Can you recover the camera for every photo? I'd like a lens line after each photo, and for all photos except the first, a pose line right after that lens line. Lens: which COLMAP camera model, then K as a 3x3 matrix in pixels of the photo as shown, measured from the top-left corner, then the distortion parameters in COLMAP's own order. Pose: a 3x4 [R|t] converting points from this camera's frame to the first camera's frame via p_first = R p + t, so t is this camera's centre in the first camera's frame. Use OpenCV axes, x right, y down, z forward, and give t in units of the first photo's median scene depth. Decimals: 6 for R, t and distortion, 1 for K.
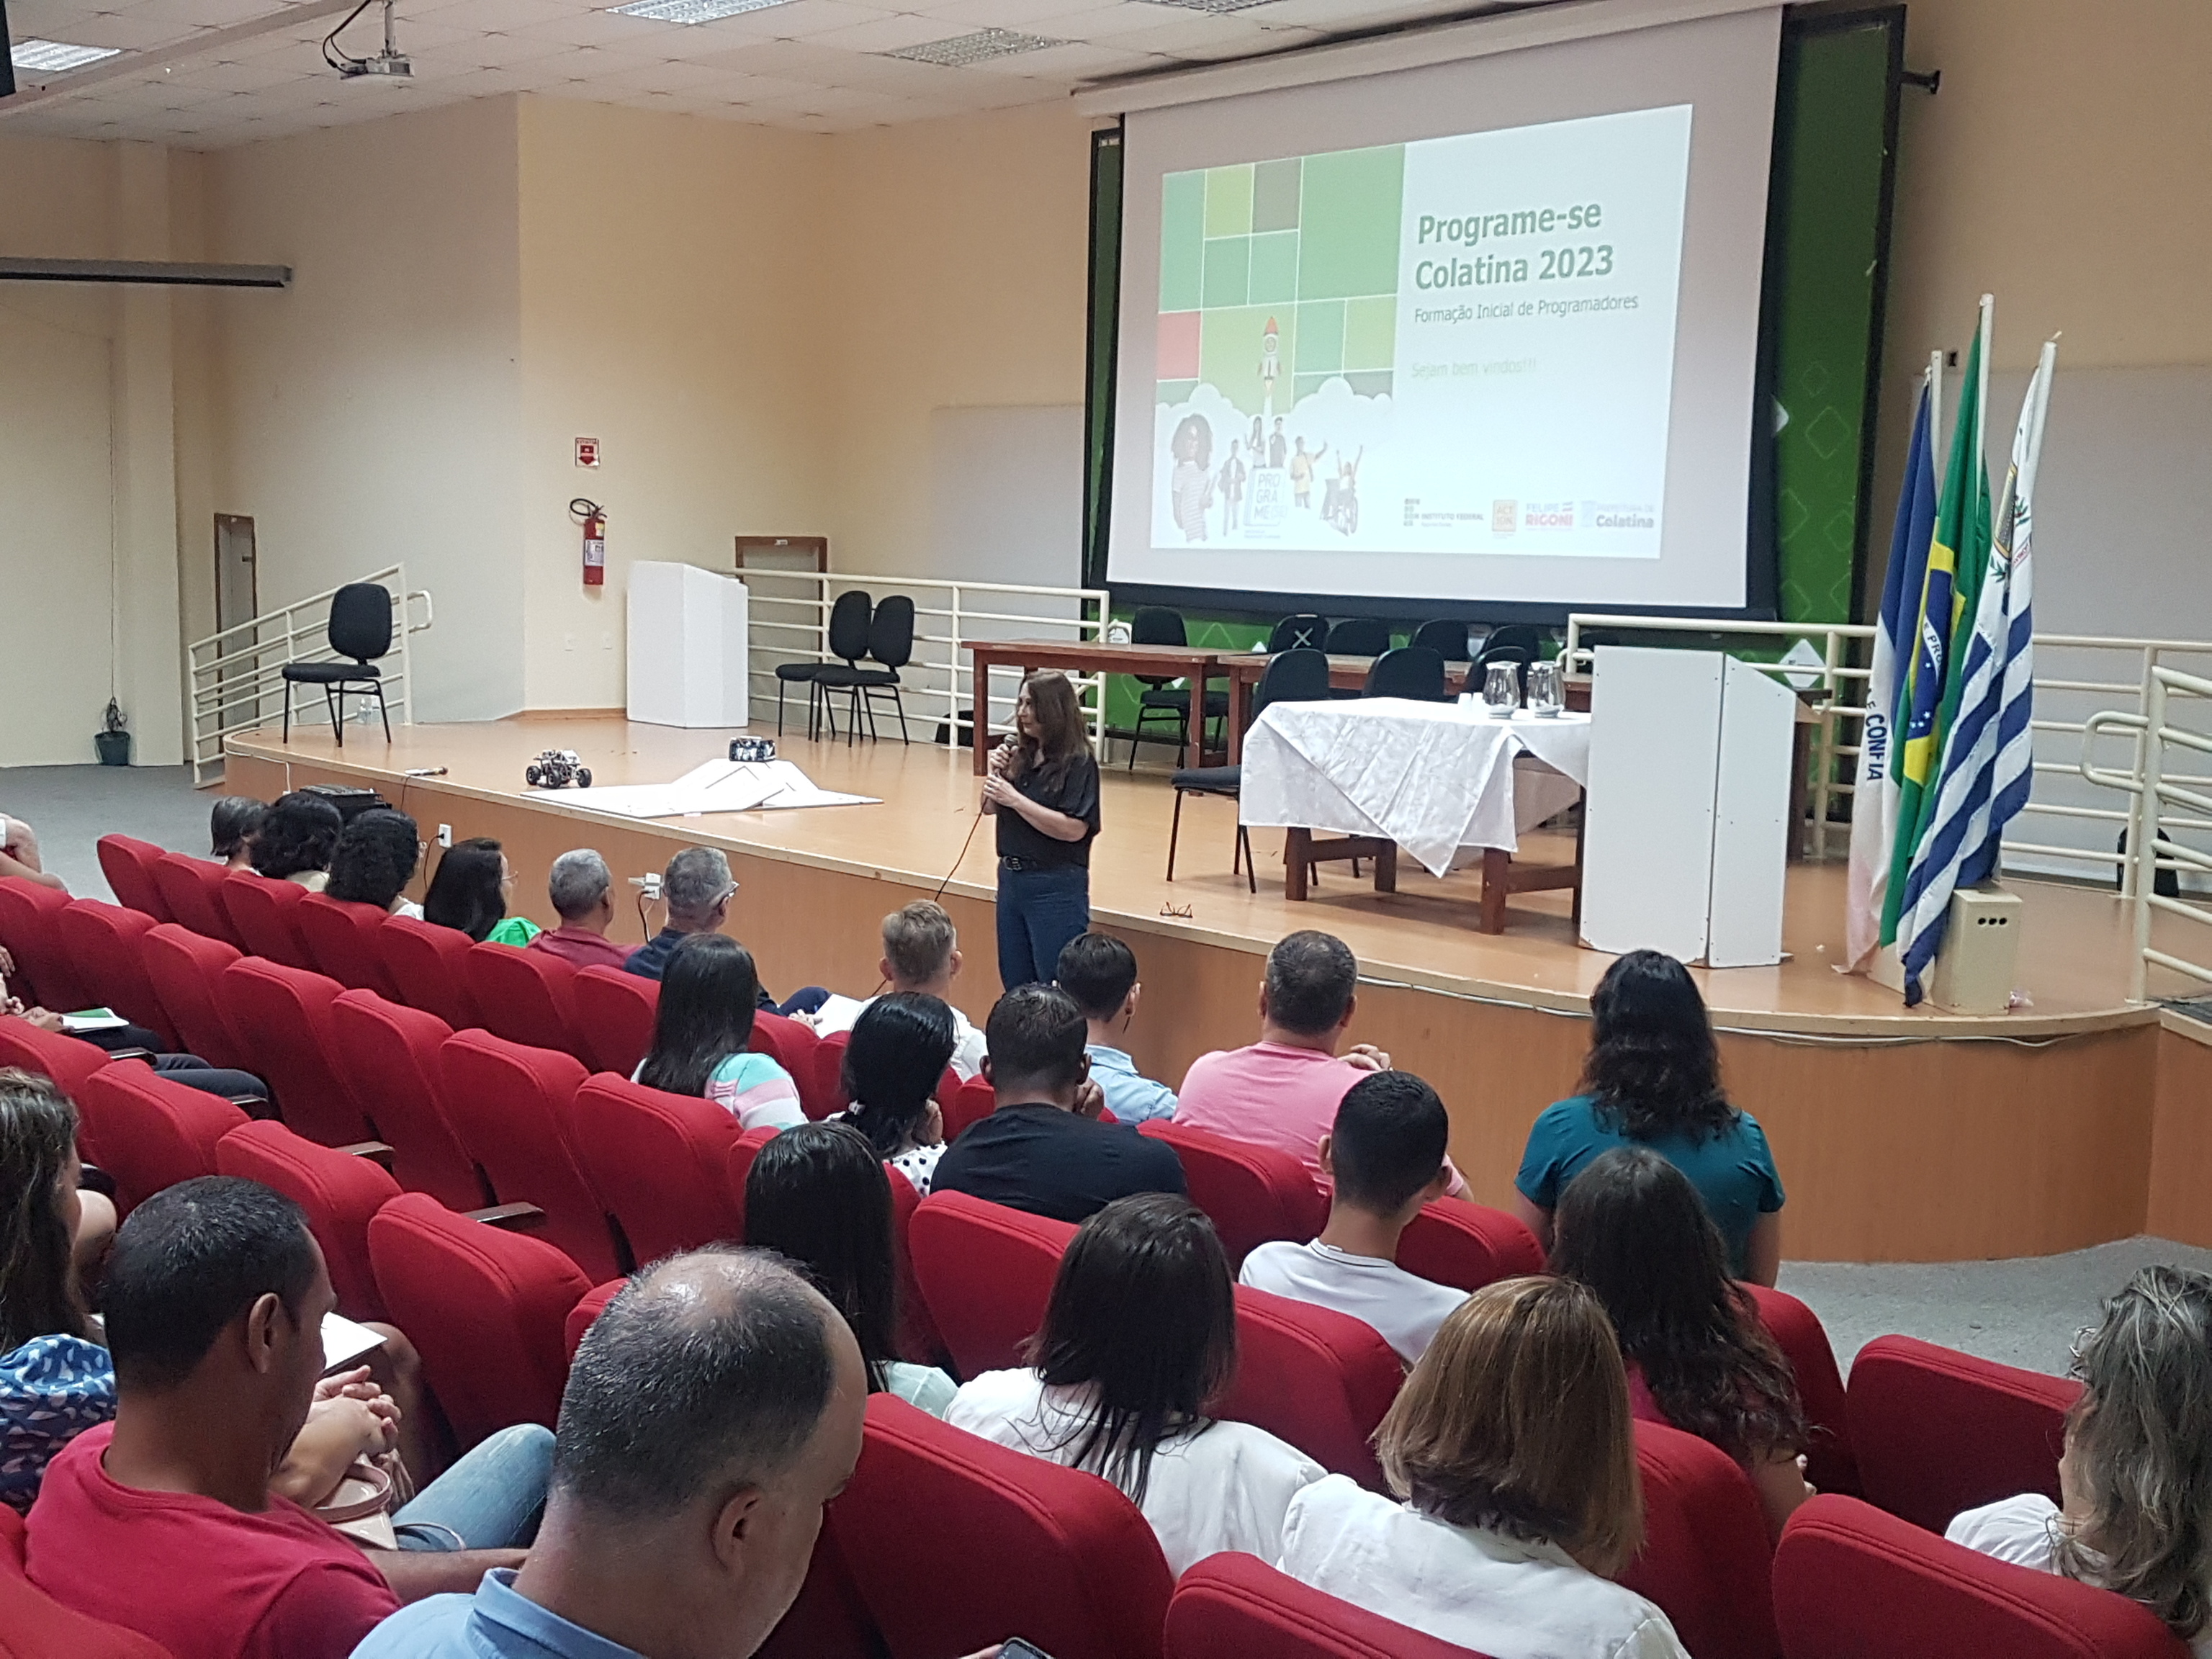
lens RADIAL K [[2897.4, 0, 1033.7], [0, 2897.4, 885.2], [0, 0, 1]] dist [0.138155, 0.000000]
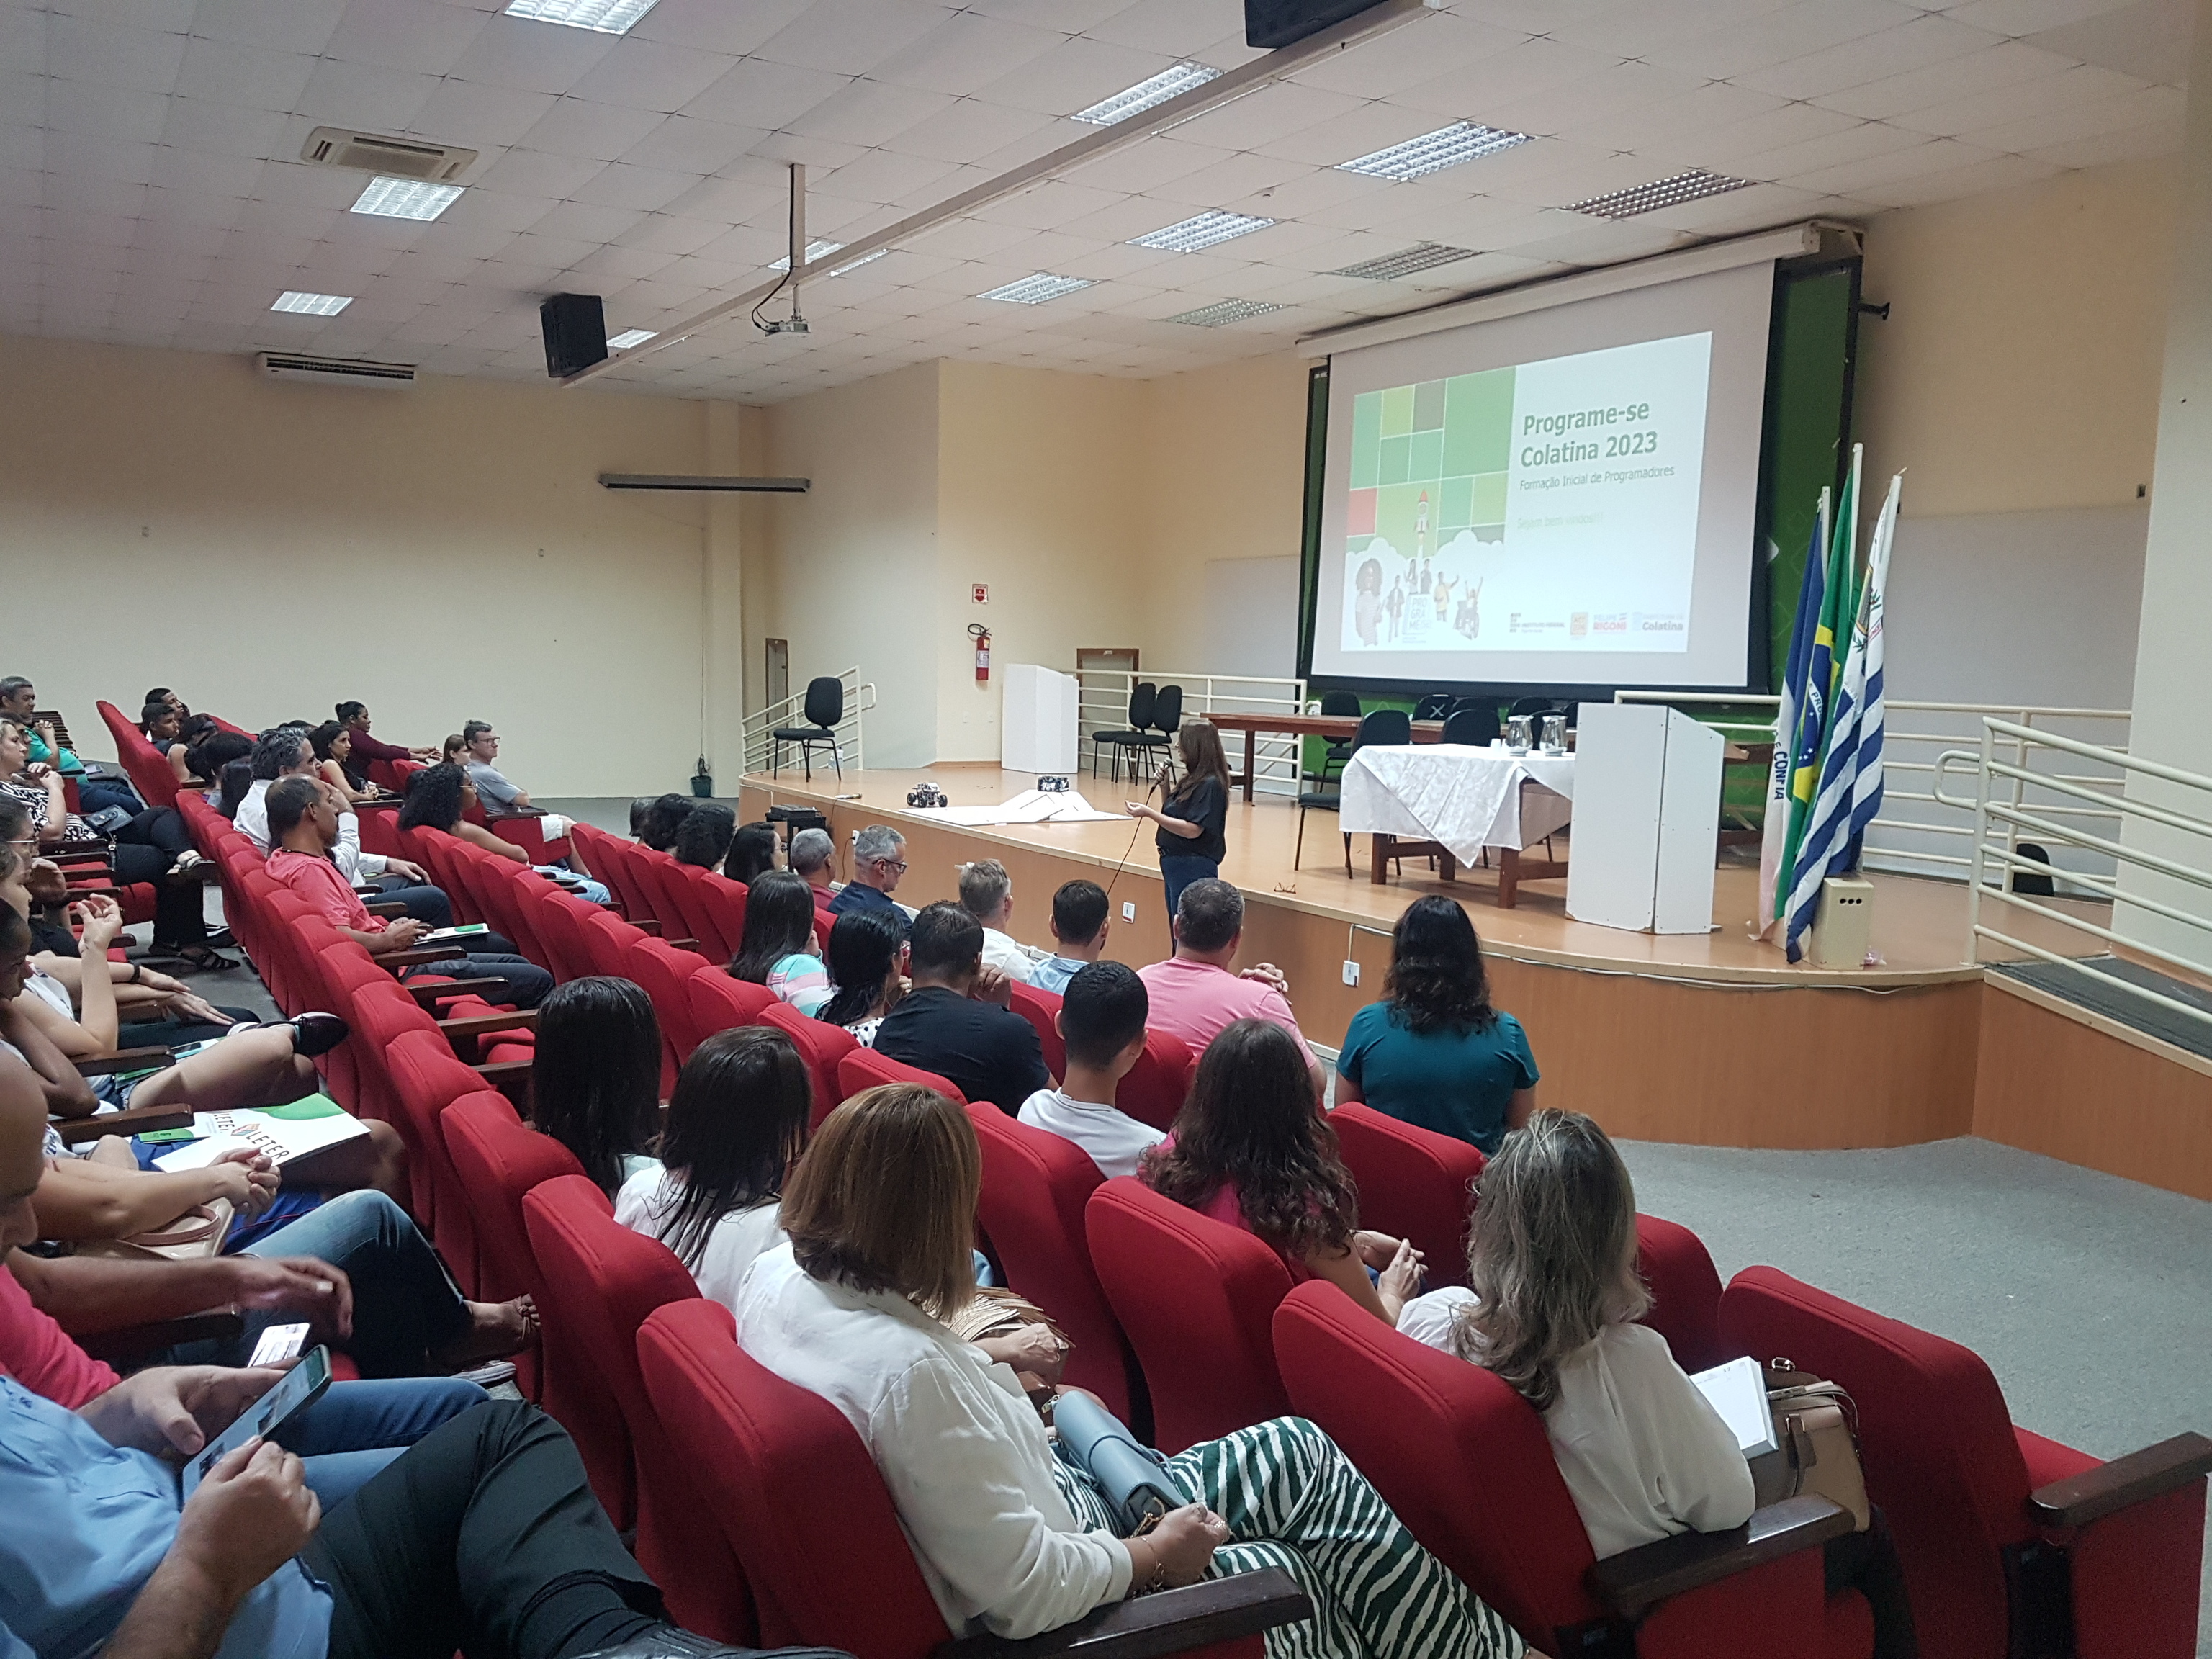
lens RADIAL K [[1887.8, 0, 1029.3], [0, 1887.8, 897.6], [0, 0, 1]] dist [0.154081, -0.298179]
pose [[0.985501, 0.020453, -0.168430, 0.059965], [-0.019926, 0.999790, 0.004817, 0.008201], [0.168493, -0.001391, 0.985702, 0.035252]]
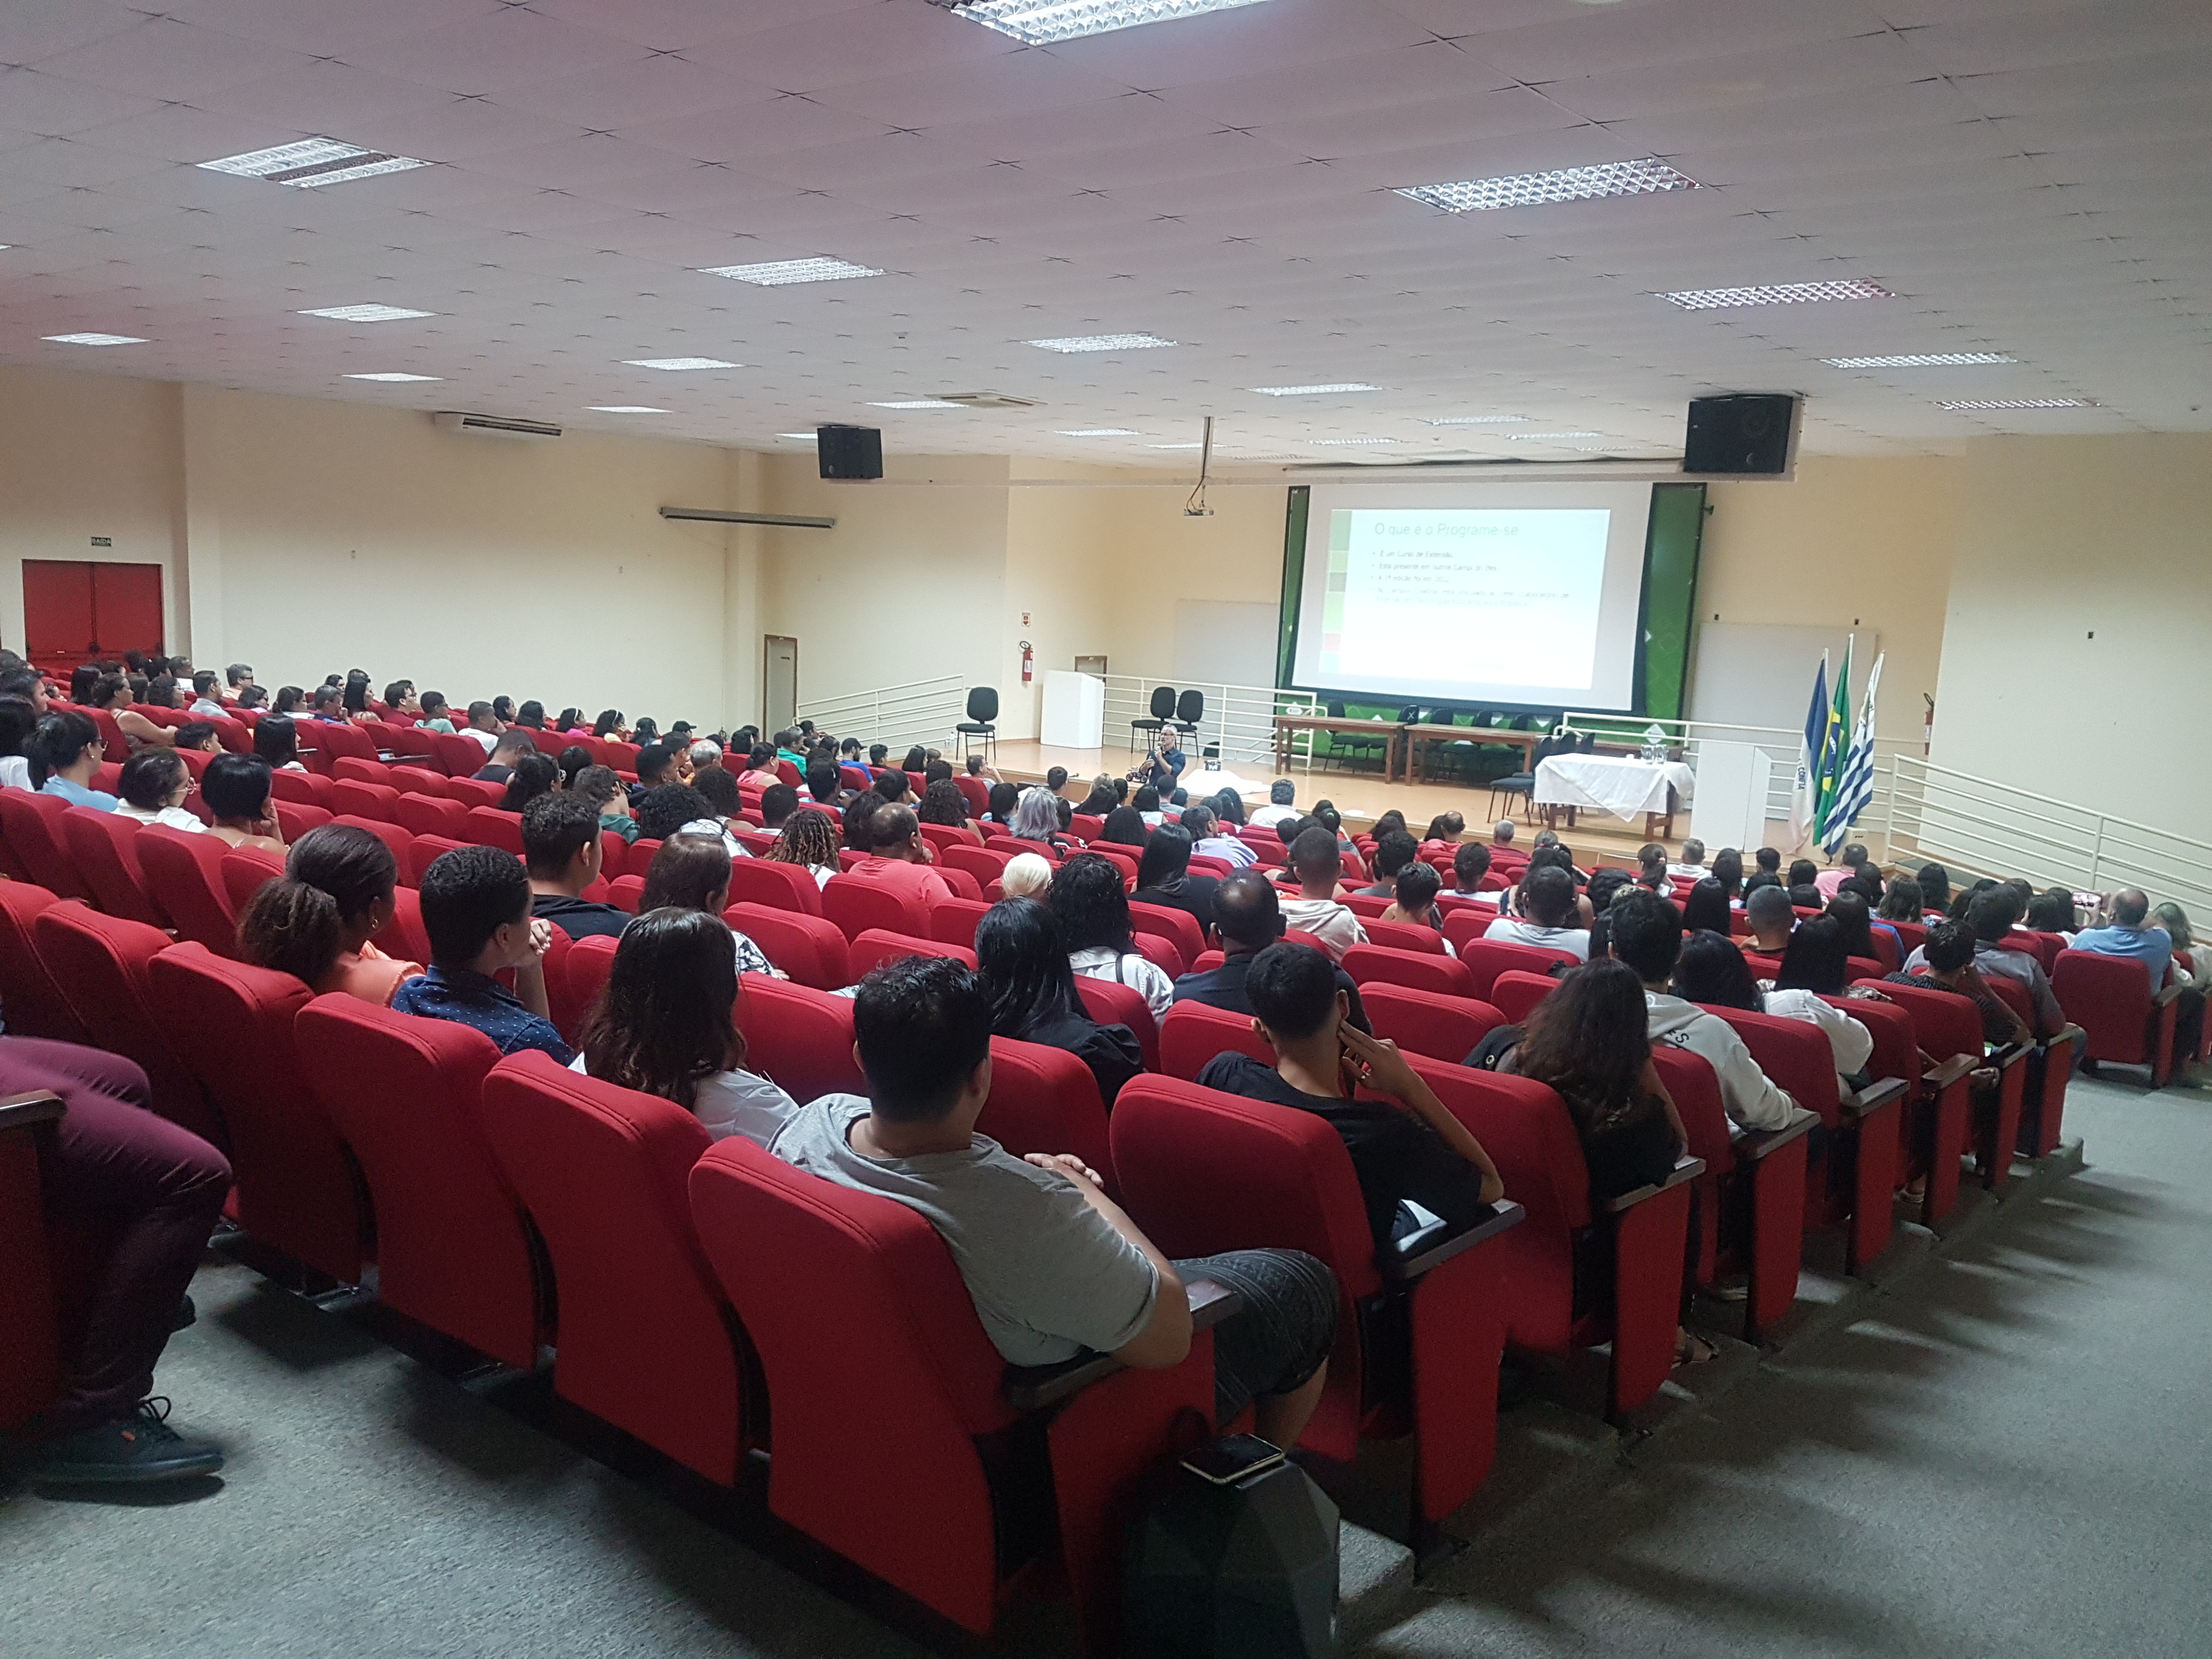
lens RADIAL K [[1760.6, 0, 1118.9], [0, 1760.6, 909.9], [0, 0, 1]] dist [0.088675, -0.001844]
pose [[0.978932, -0.018236, 0.203368, -0.493617], [0.006007, 0.998145, 0.060588, -0.017447], [-0.204096, -0.058090, 0.977226, -0.416930]]
